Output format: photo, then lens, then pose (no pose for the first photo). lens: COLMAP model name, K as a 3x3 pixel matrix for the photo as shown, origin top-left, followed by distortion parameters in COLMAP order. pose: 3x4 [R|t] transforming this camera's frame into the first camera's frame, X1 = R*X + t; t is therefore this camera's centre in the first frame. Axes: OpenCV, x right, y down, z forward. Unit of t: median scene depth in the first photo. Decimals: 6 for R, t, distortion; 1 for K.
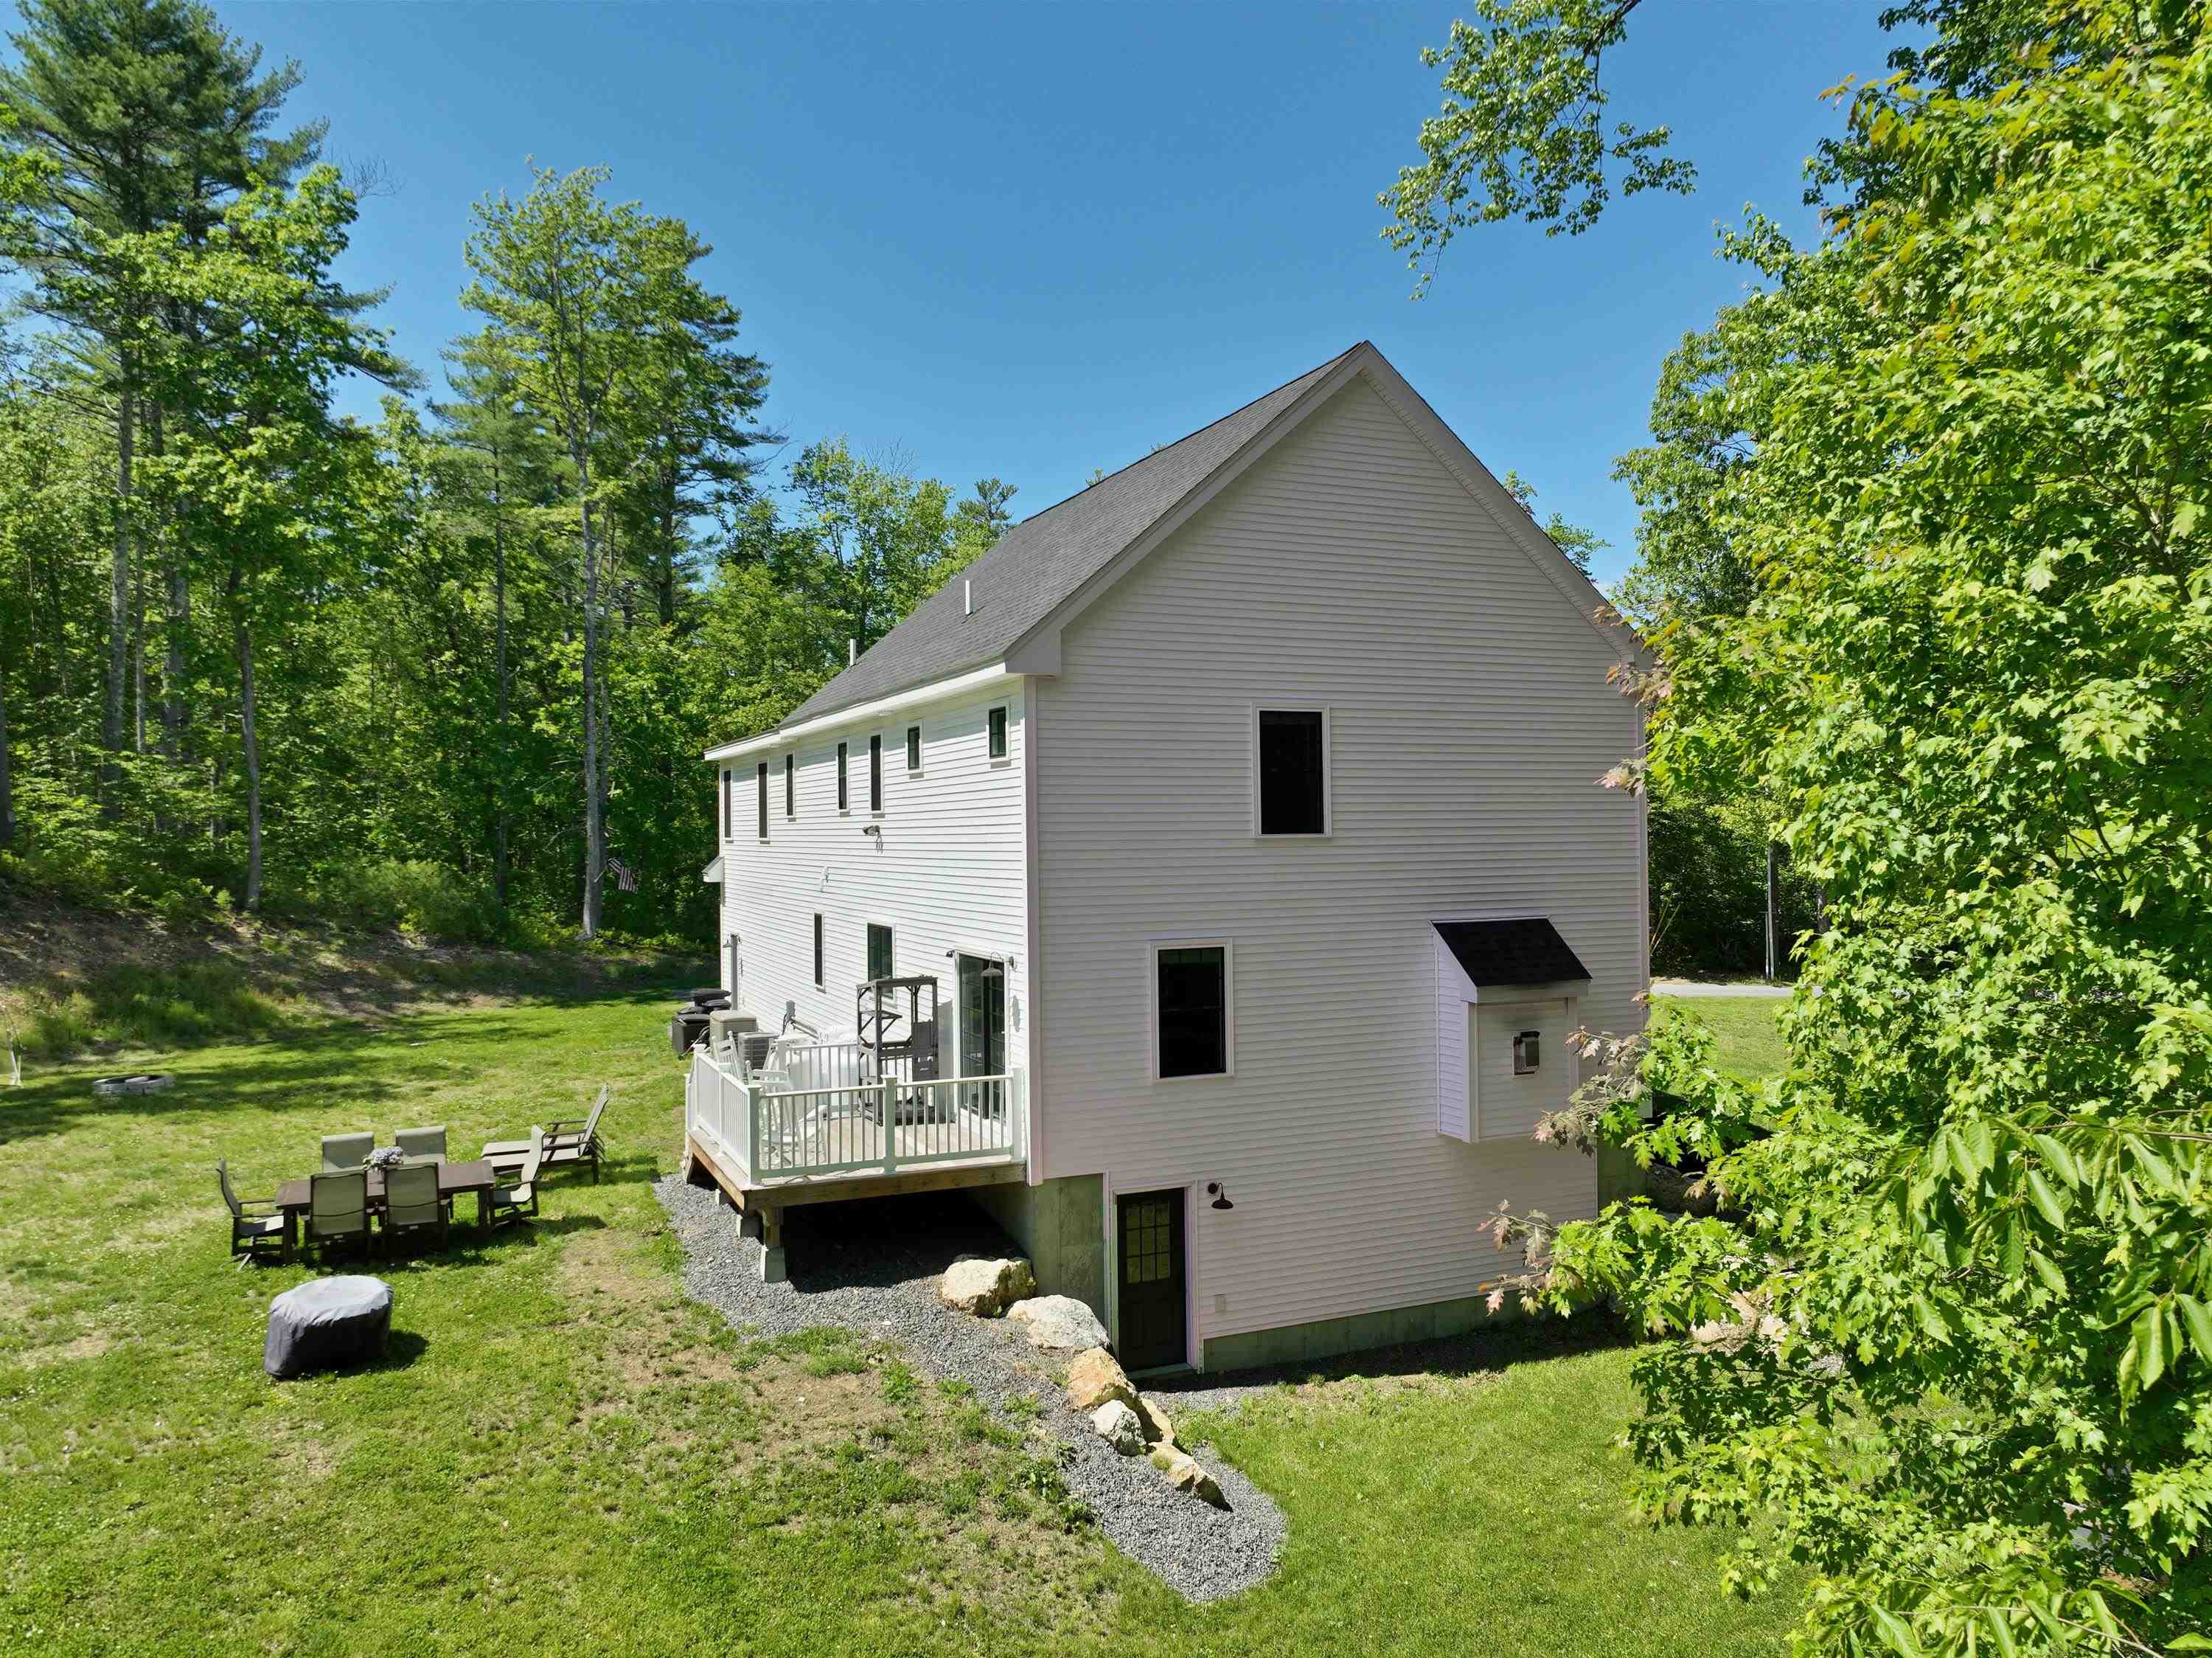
lens RADIAL K [[1536.2, 0, 1106.0], [0, 1536.2, 829.0], [0, 0, 1]] dist [-0.001212, 0.016442]
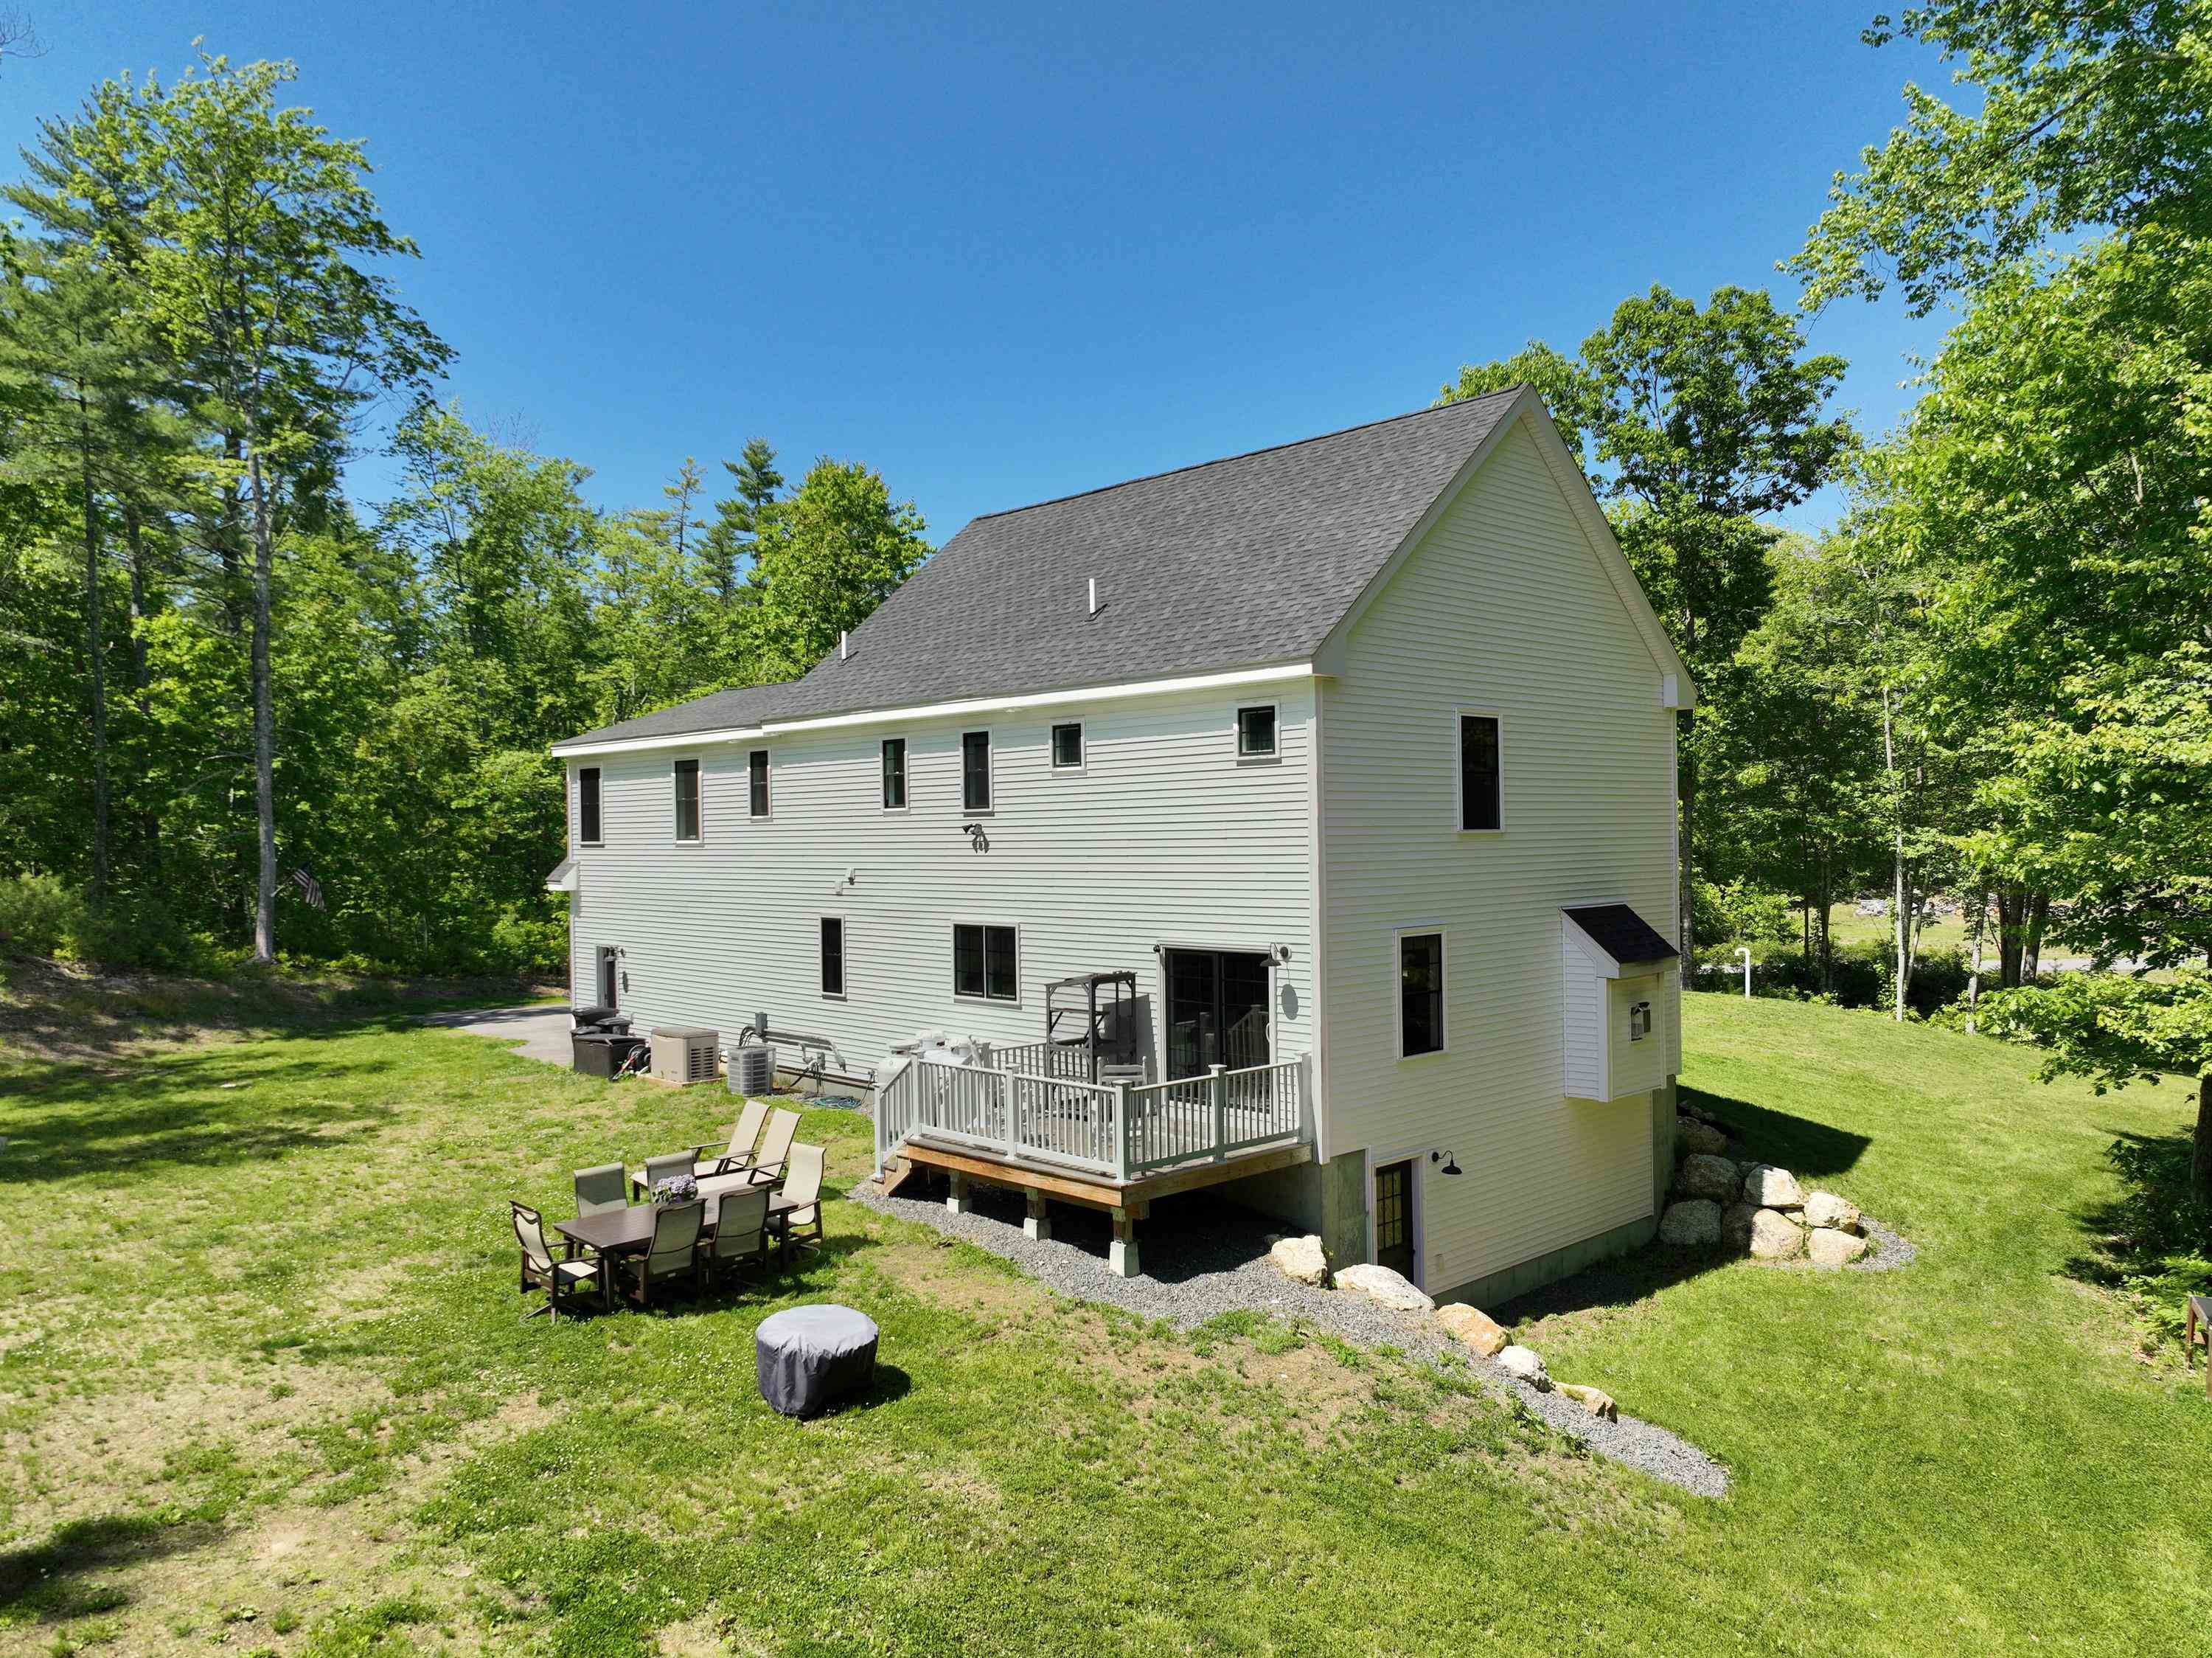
lens RADIAL K [[1551.1, 0, 1106.0], [0, 1551.1, 829.0], [0, 0, 1]] dist [0.001203, 0.007553]
pose [[0.940901, -0.001962, 0.338675, -0.525774], [0.003721, 0.999983, -0.004545, 0.007320], [-0.338660, 0.005536, 0.940893, 0.049114]]
